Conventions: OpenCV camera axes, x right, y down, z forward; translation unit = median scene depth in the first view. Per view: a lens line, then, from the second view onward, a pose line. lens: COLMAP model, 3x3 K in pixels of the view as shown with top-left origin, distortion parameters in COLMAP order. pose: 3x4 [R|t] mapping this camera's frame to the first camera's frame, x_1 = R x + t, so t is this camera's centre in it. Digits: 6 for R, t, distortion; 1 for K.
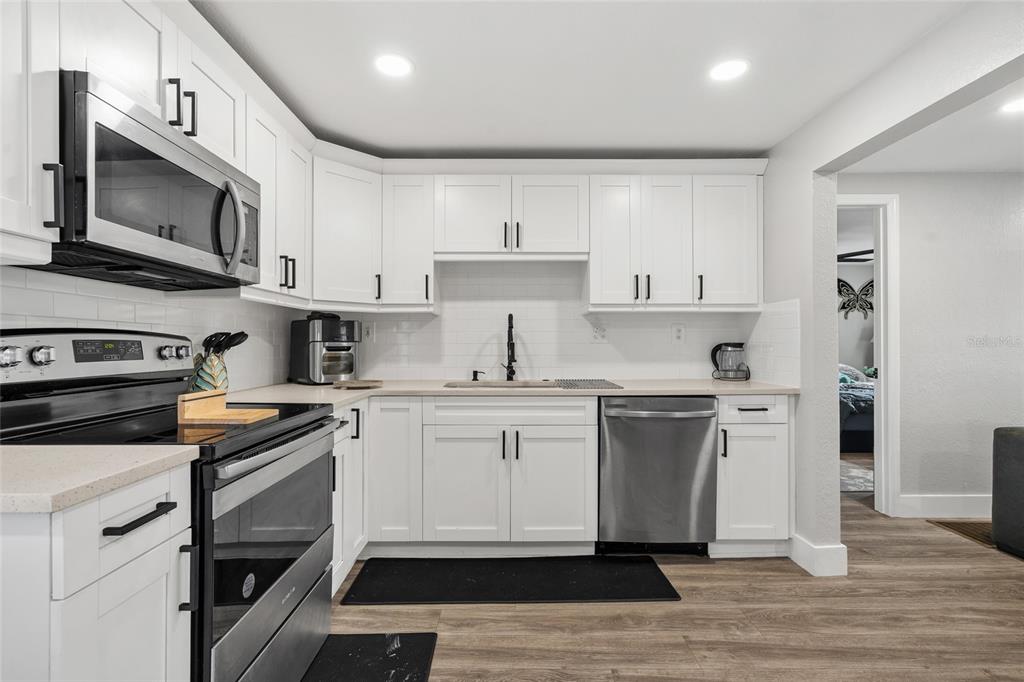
lens RADIAL K [[465.6, 0, 511.0], [0, 465.6, 342.8], [0, 0, 1]] dist [-0.001552, 0.000522]
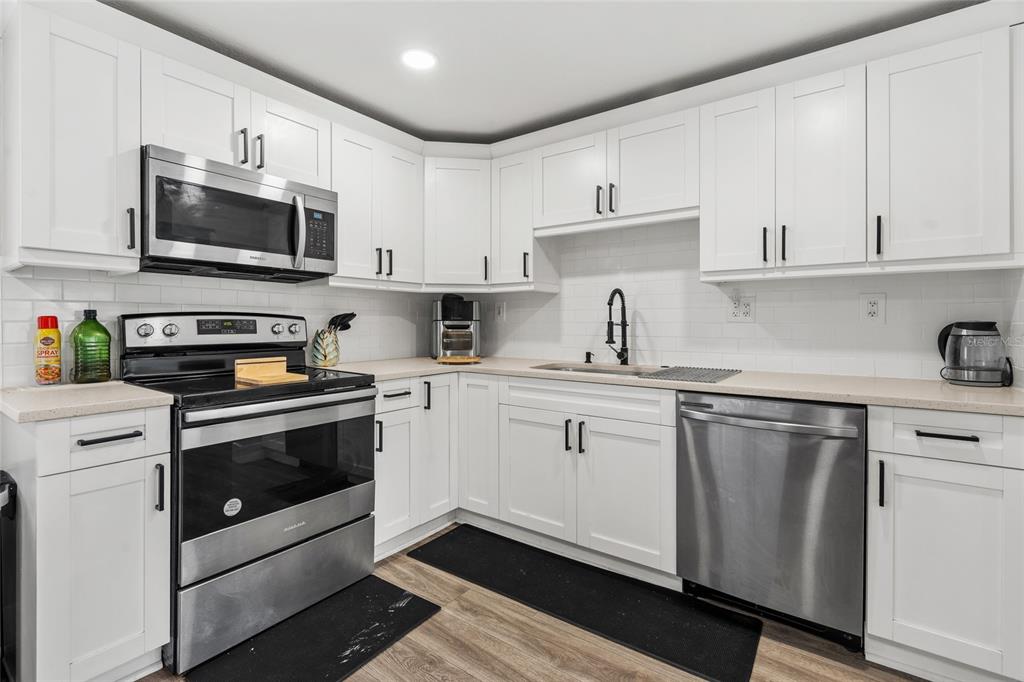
lens RADIAL K [[469.4, 0, 511.4], [0, 469.4, 323.0], [0, 0, 1]] dist [-0.000892, 0.000424]
pose [[0.806548, 0.002850, -0.591161, 0.430041], [-0.000527, 0.999991, 0.004102, -0.001220], [0.591168, -0.002997, 0.806543, 0.202388]]
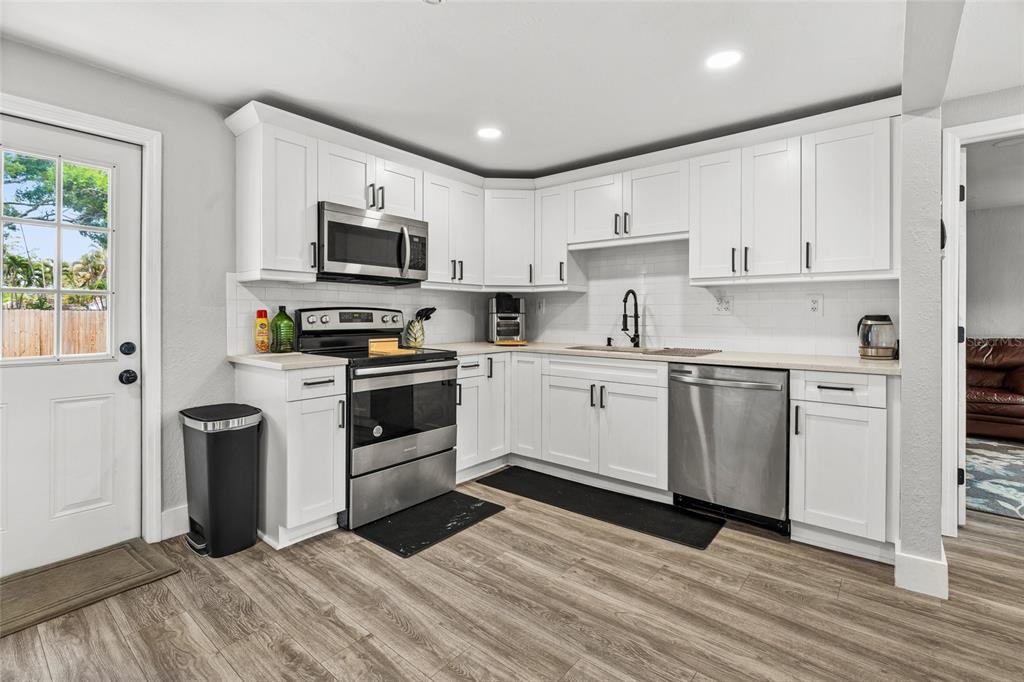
lens RADIAL K [[472.7, 0, 511.5], [0, 472.7, 316.8], [0, 0, 1]] dist [-0.000131, 0.000343]
pose [[0.769703, 0.006390, -0.638371, 0.625552], [-0.002781, 0.999974, 0.006656, -0.001546], [0.638397, -0.003348, 0.769700, -0.120803]]
